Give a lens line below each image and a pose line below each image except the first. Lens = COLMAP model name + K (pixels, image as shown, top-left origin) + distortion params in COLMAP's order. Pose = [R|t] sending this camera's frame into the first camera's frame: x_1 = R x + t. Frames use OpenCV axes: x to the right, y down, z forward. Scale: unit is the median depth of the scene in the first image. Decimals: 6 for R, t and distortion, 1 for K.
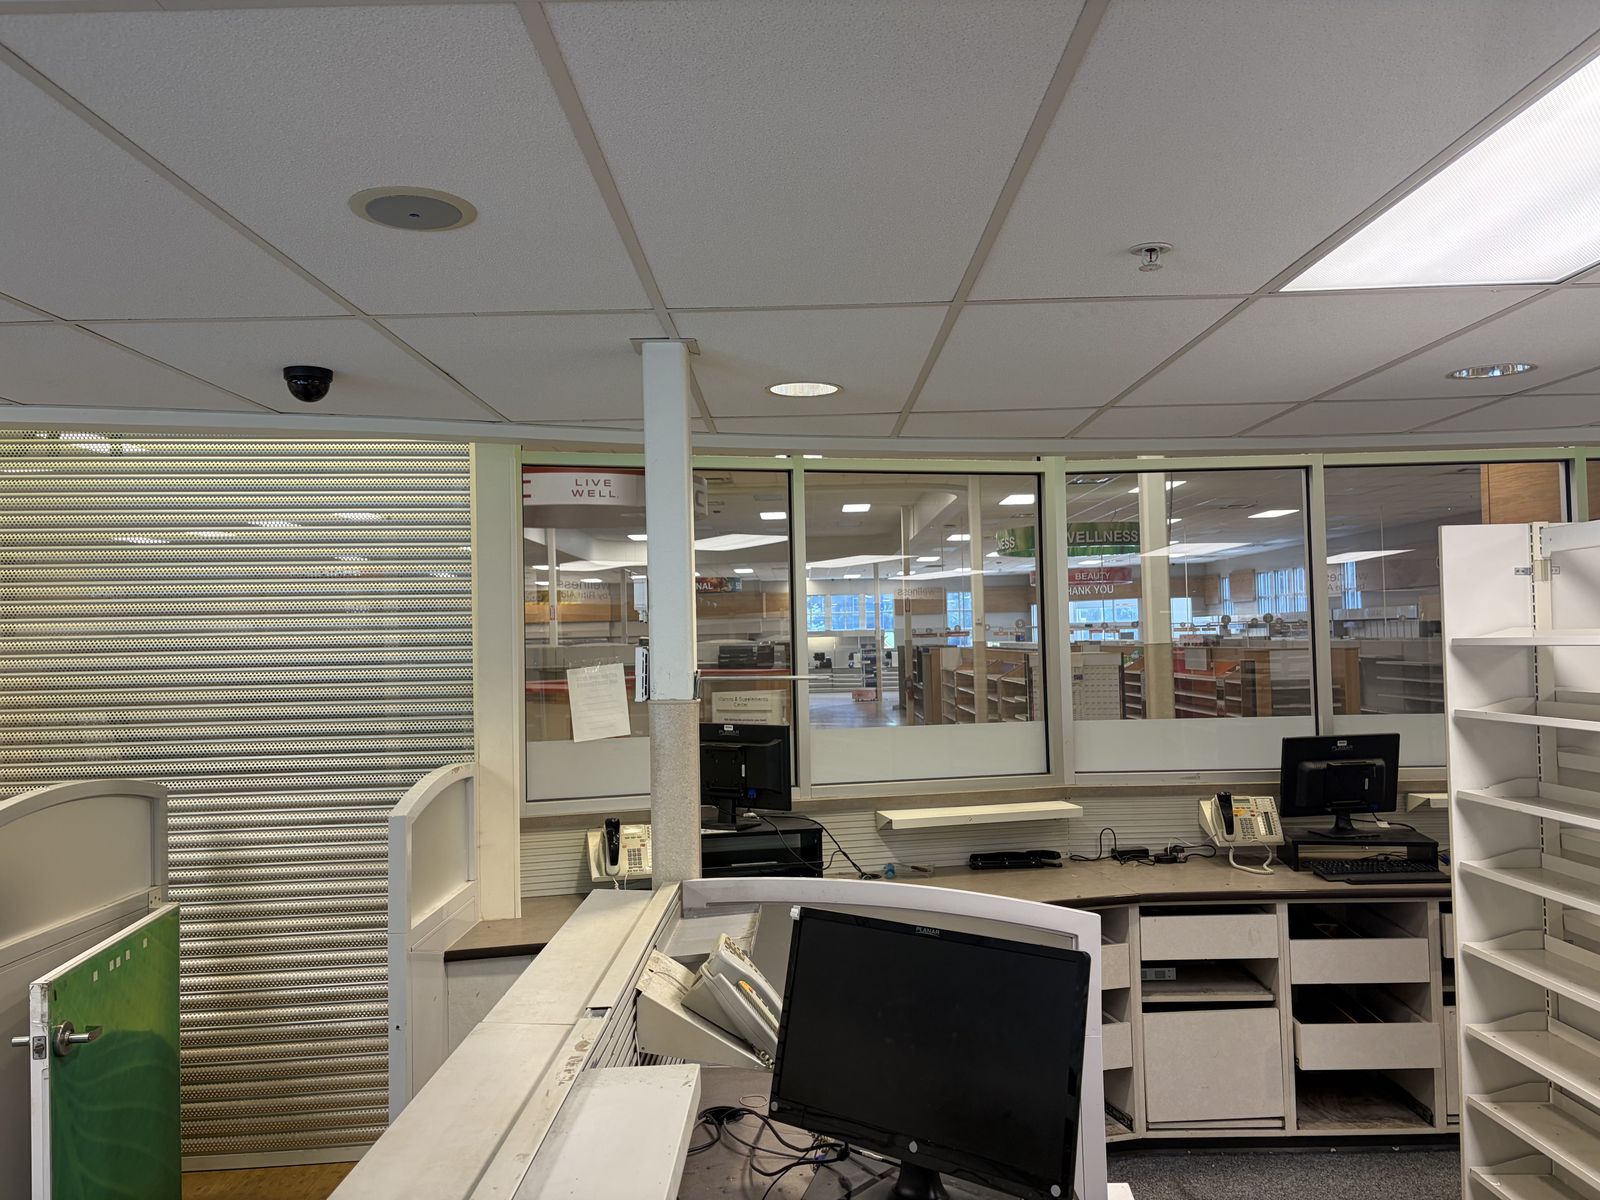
lens RADIAL K [[1197.6, 0, 800.0], [0, 1197.6, 600.0], [0, 0, 1]] dist [0.044050, -0.041584]
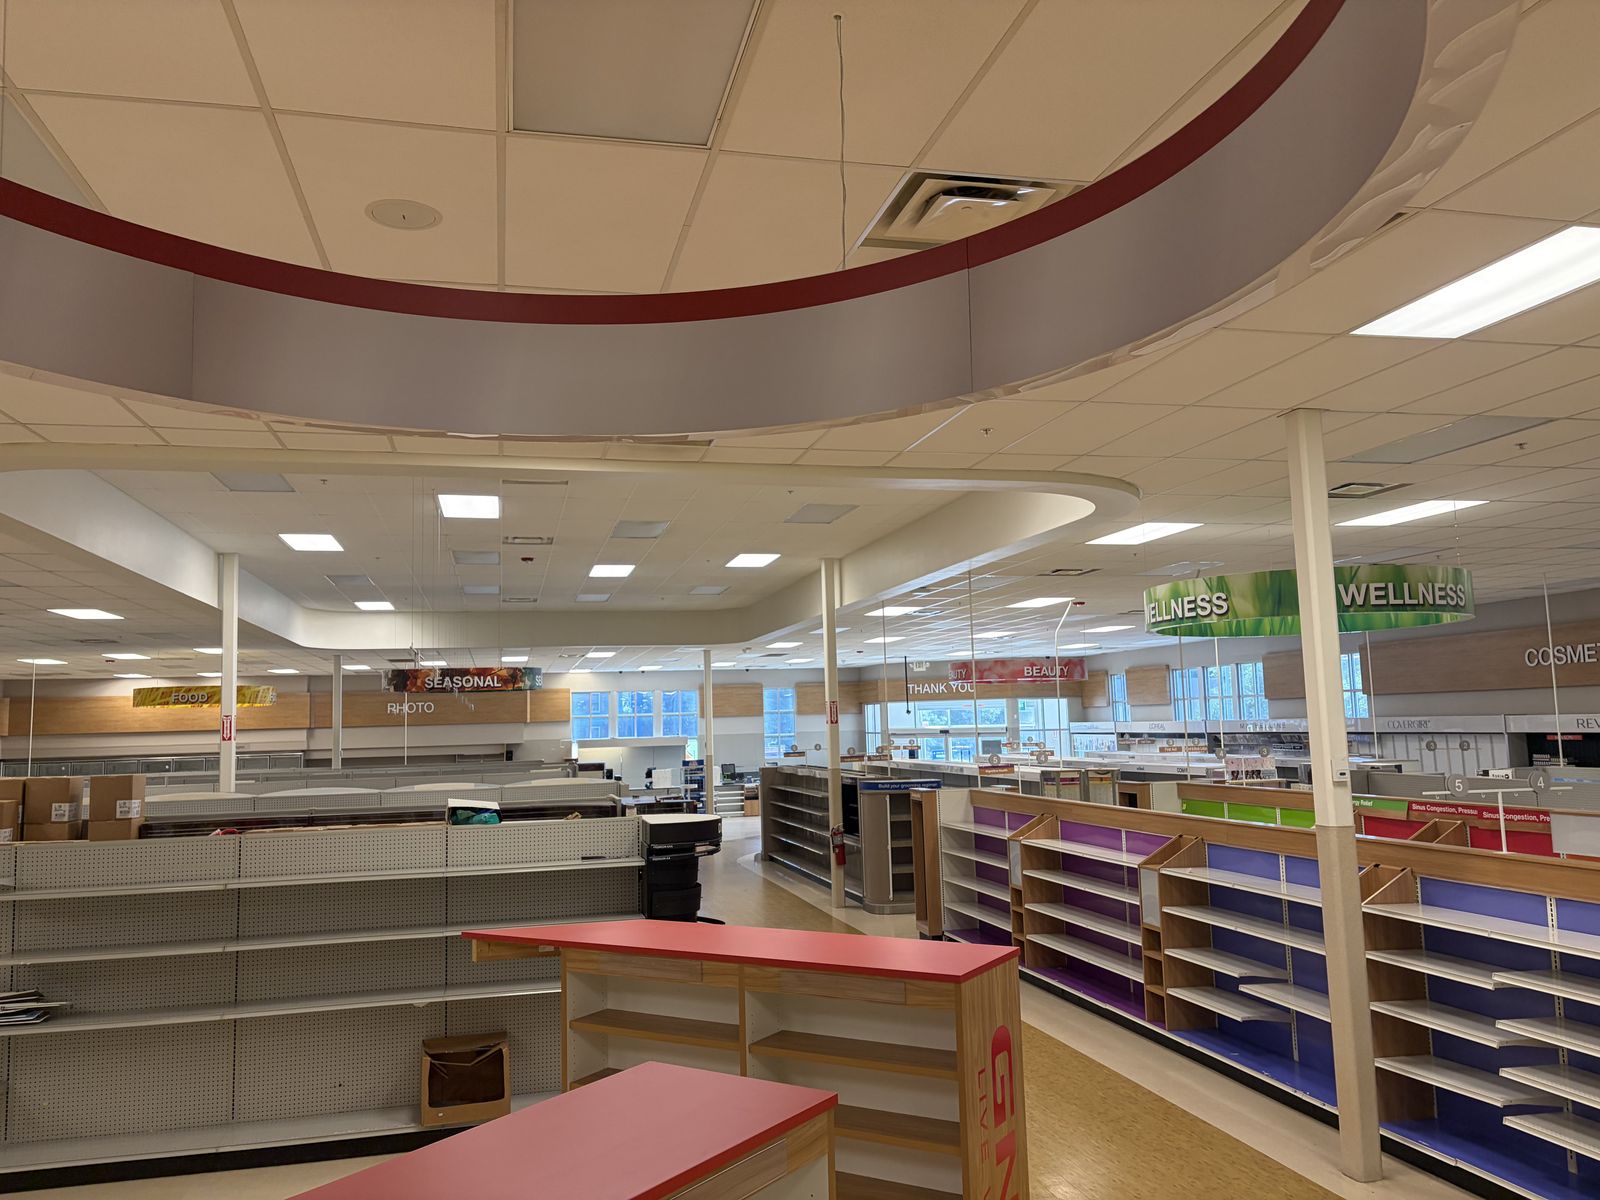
lens RADIAL K [[1197.6, 0, 800.0], [0, 1197.6, 600.0], [0, 0, 1]] dist [0.044050, -0.041584]
pose [[0.971231, 0.023955, 0.236932, -0.069942], [-0.005229, 0.996833, -0.079350, -0.004363], [-0.238083, 0.075828, 0.968280, 0.331678]]
